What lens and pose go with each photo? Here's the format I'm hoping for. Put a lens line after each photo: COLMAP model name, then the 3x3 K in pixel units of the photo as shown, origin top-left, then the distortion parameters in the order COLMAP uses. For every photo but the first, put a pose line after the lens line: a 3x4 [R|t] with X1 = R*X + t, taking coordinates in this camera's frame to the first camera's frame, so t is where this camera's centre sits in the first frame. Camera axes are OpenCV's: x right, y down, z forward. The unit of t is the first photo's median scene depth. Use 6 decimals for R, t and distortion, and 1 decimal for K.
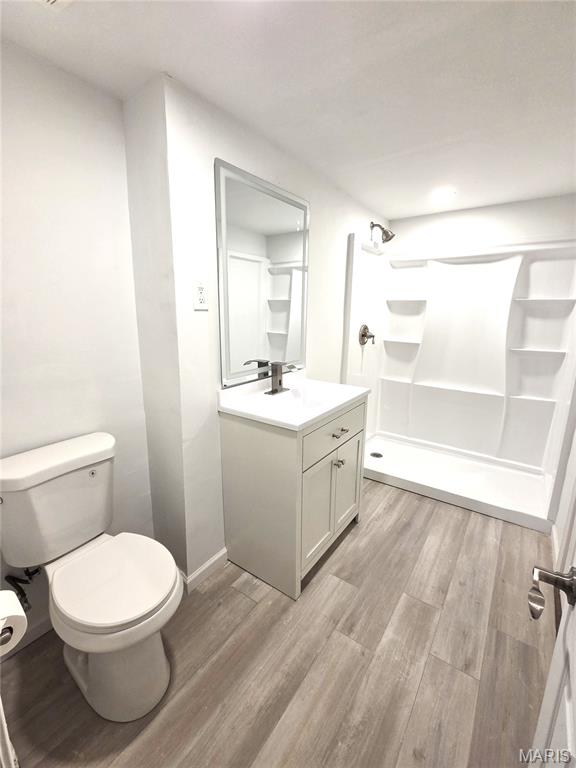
lens RADIAL K [[343.4, 0, 288.0], [0, 343.4, 384.0], [0, 0, 1]] dist [0.001003, -0.000191]
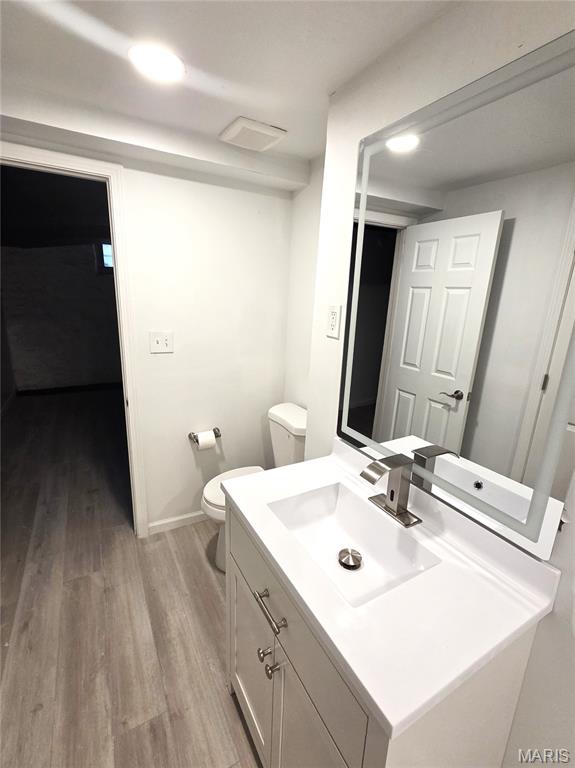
lens RADIAL K [[343.4, 0, 287.5], [0, 343.4, 384.0], [0, 0, 1]] dist [0.001003, -0.000191]
pose [[-0.422590, 0.202402, -0.883432, 0.333794], [-0.245736, 0.912644, 0.326642, -0.207017], [0.872371, 0.355126, -0.335937, 0.701741]]
